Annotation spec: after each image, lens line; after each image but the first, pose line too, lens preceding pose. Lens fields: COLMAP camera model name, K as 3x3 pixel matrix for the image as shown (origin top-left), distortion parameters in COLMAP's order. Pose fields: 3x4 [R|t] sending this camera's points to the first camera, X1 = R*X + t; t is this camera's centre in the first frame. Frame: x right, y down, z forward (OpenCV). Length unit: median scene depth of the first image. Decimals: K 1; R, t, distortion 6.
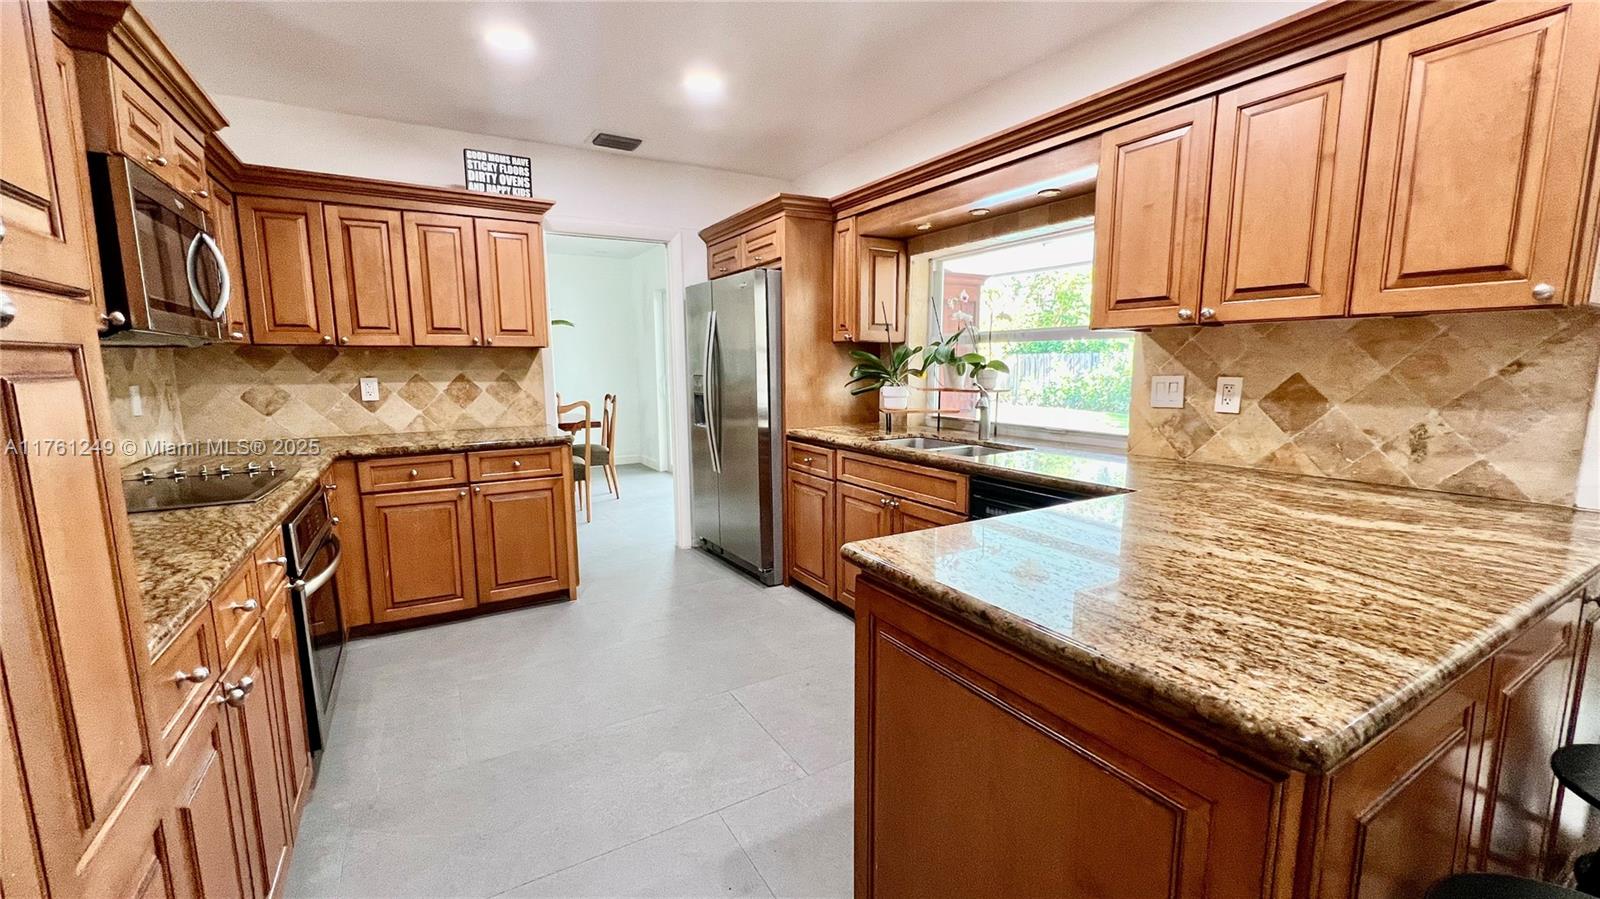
lens RADIAL K [[644.6, 0, 804.4], [0, 644.6, 452.3], [0, 0, 1]] dist [0.000115, 0.000544]
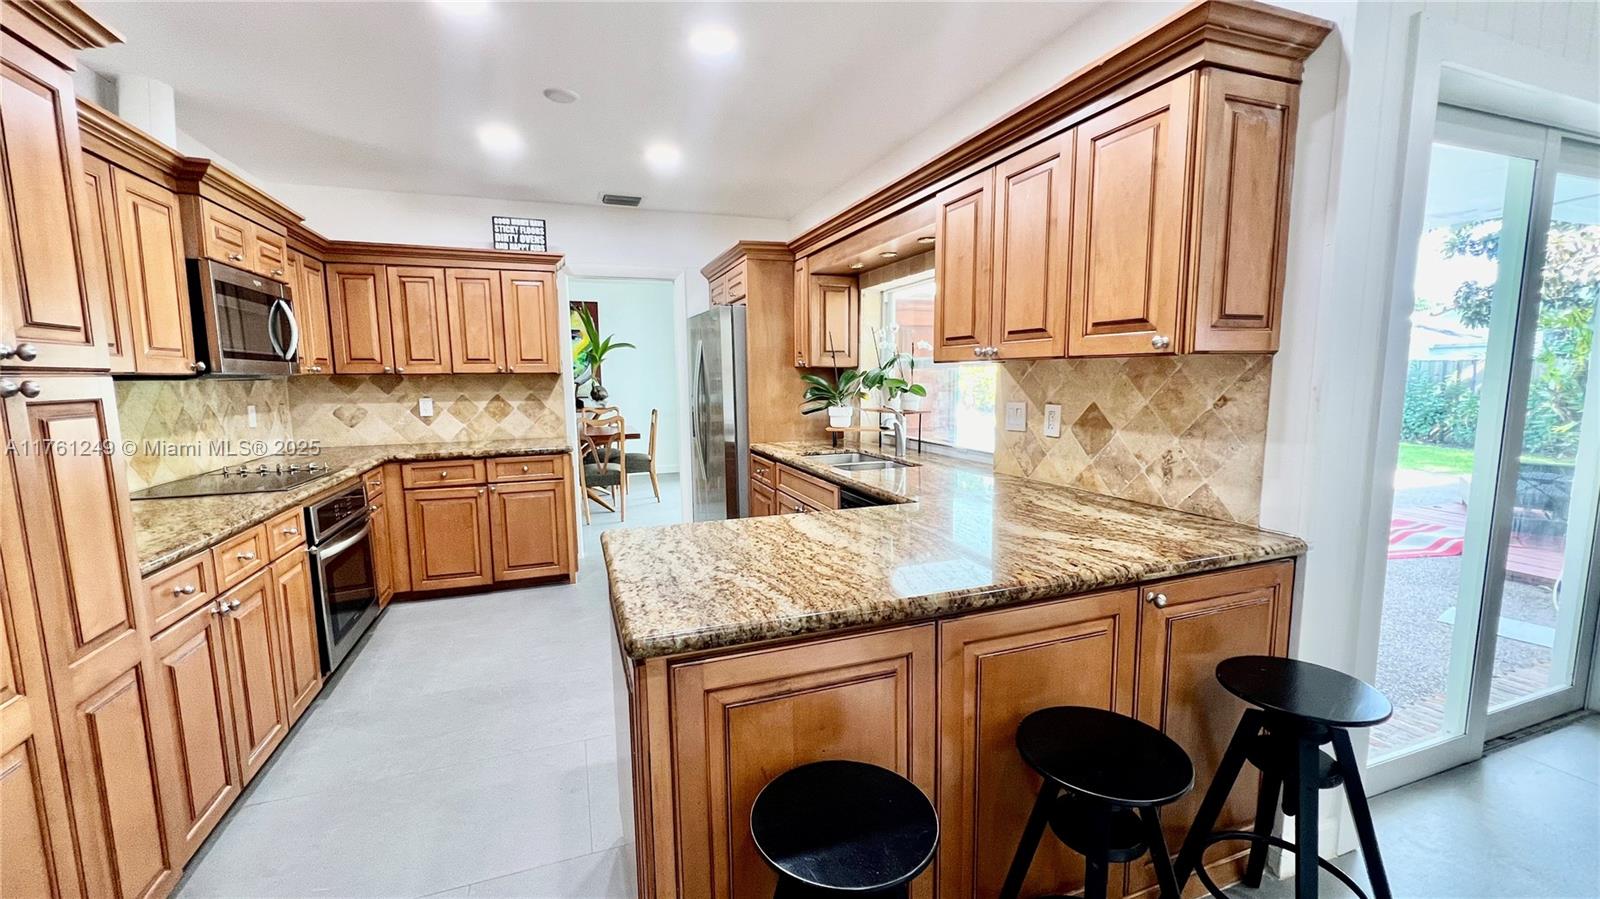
lens RADIAL K [[644.6, 0, 804.0], [0, 644.6, 453.8], [0, 0, 1]] dist [0.000115, 0.000544]
pose [[0.984073, 0.018059, -0.176843, 0.443459], [-0.020724, 0.999698, -0.013234, -0.008165], [0.176550, 0.016688, 0.984150, -0.176097]]
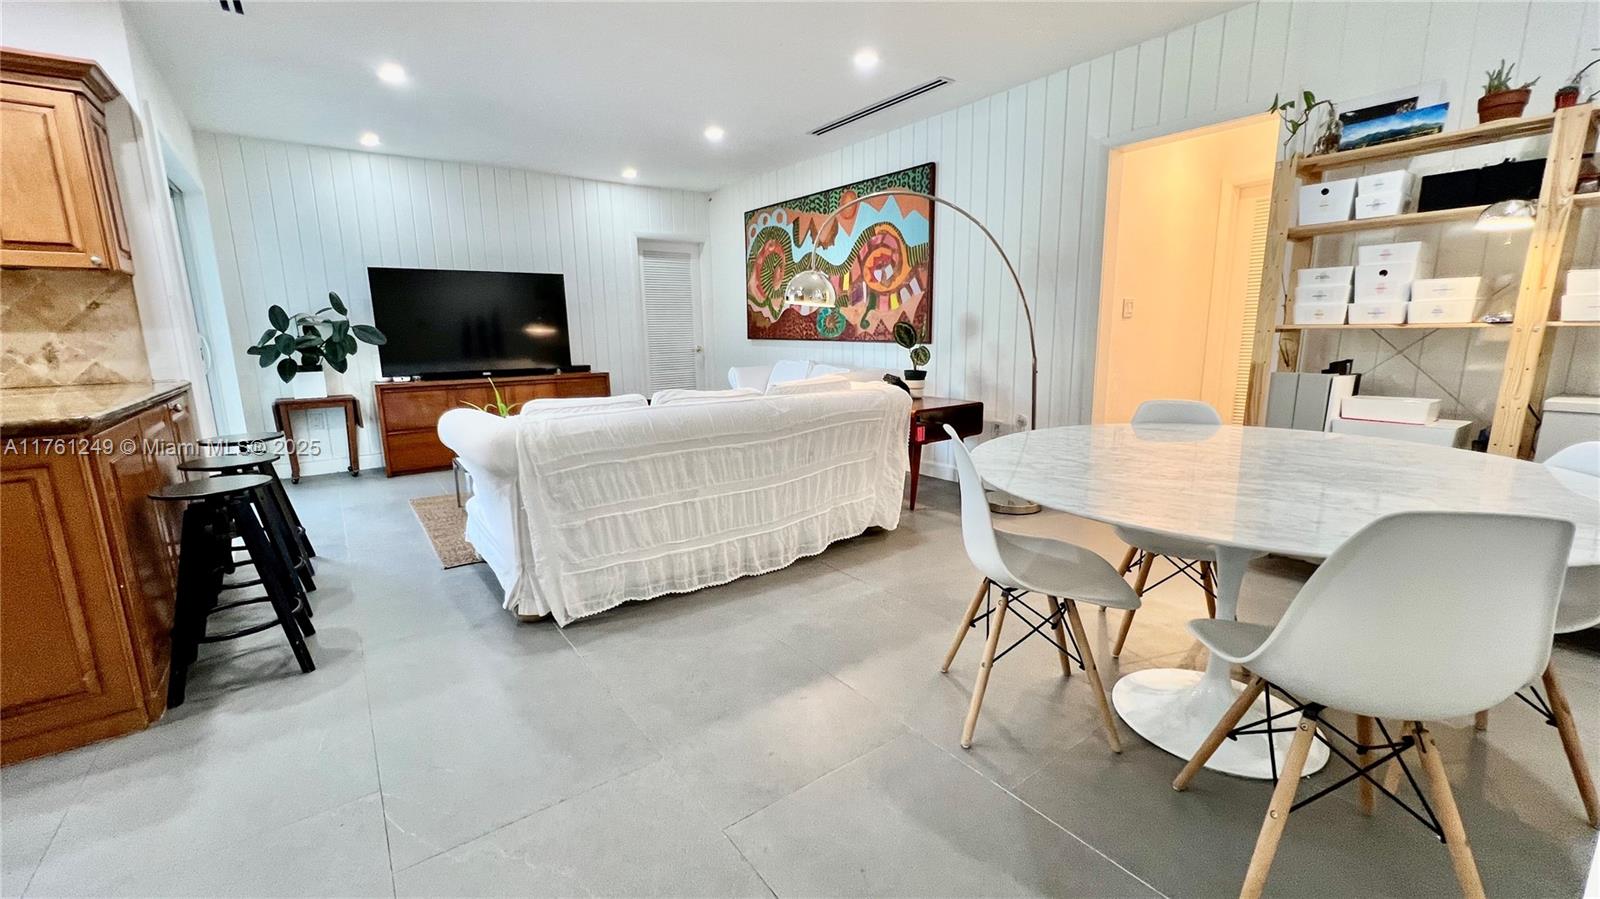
lens RADIAL K [[644.6, 0, 787.3], [0, 644.6, 454.7], [0, 0, 1]] dist [0.000115, 0.000544]
pose [[-0.087553, -0.186144, 0.978614, -0.622175], [0.152738, 0.968262, 0.197840, 0.148488], [-0.984381, 0.166793, -0.056343, -0.498909]]
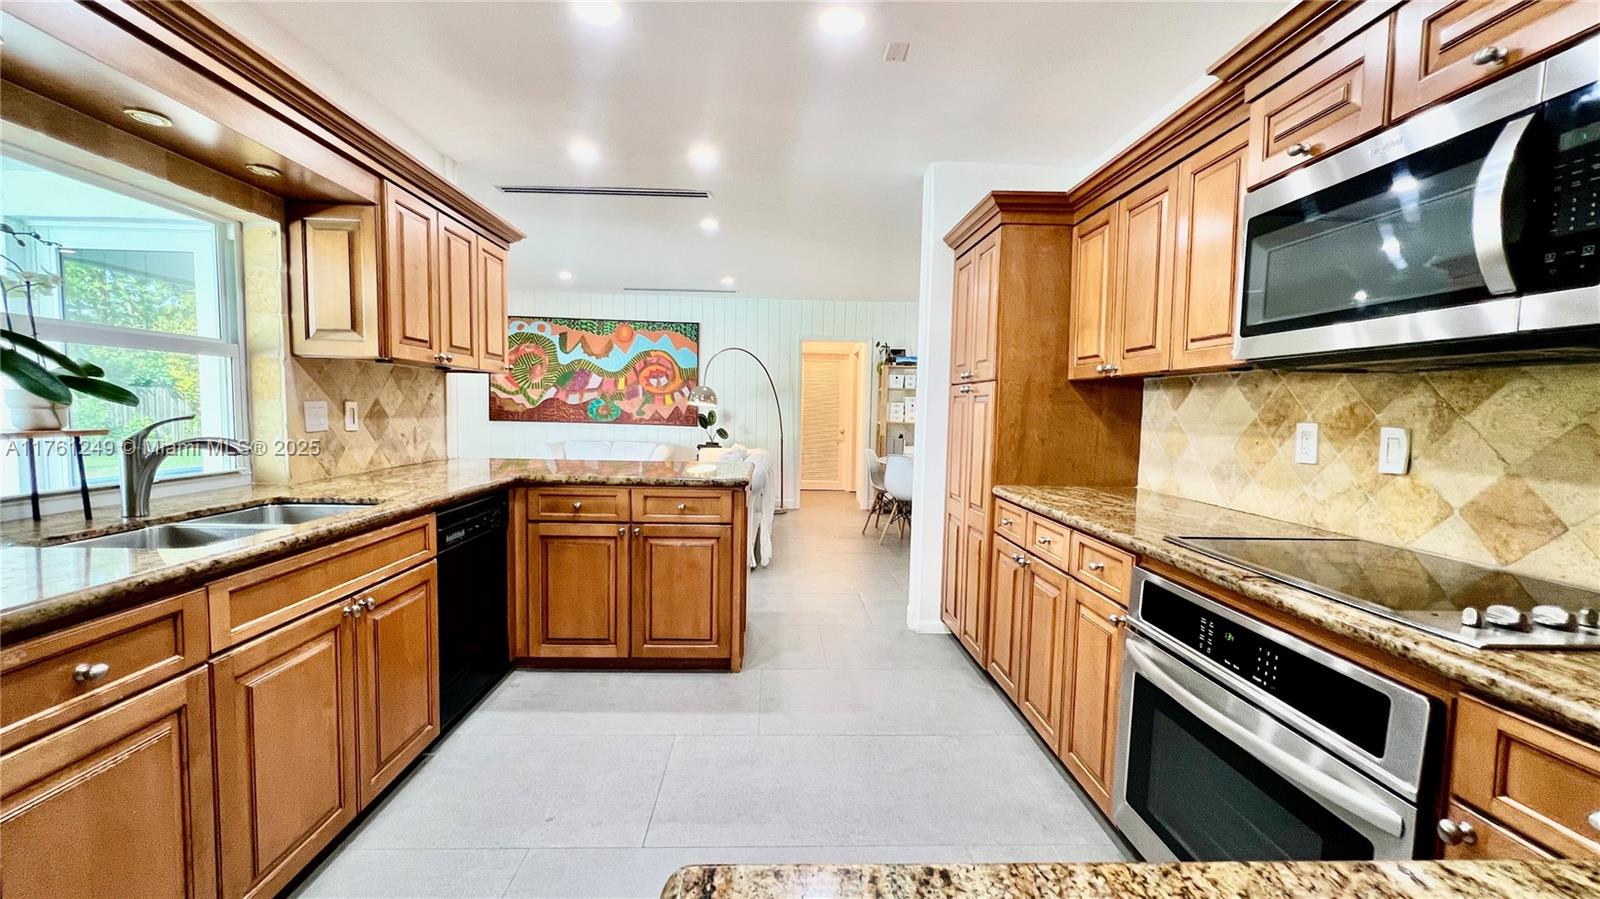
lens RADIAL K [[644.6, 0, 810.3], [0, 644.6, 454.1], [0, 0, 1]] dist [0.000115, 0.000544]
pose [[-0.885890, -0.046033, 0.461606, -0.703585], [0.048222, 0.980535, 0.190328, -0.215202], [-0.461382, 0.190870, -0.866427, 1.714020]]
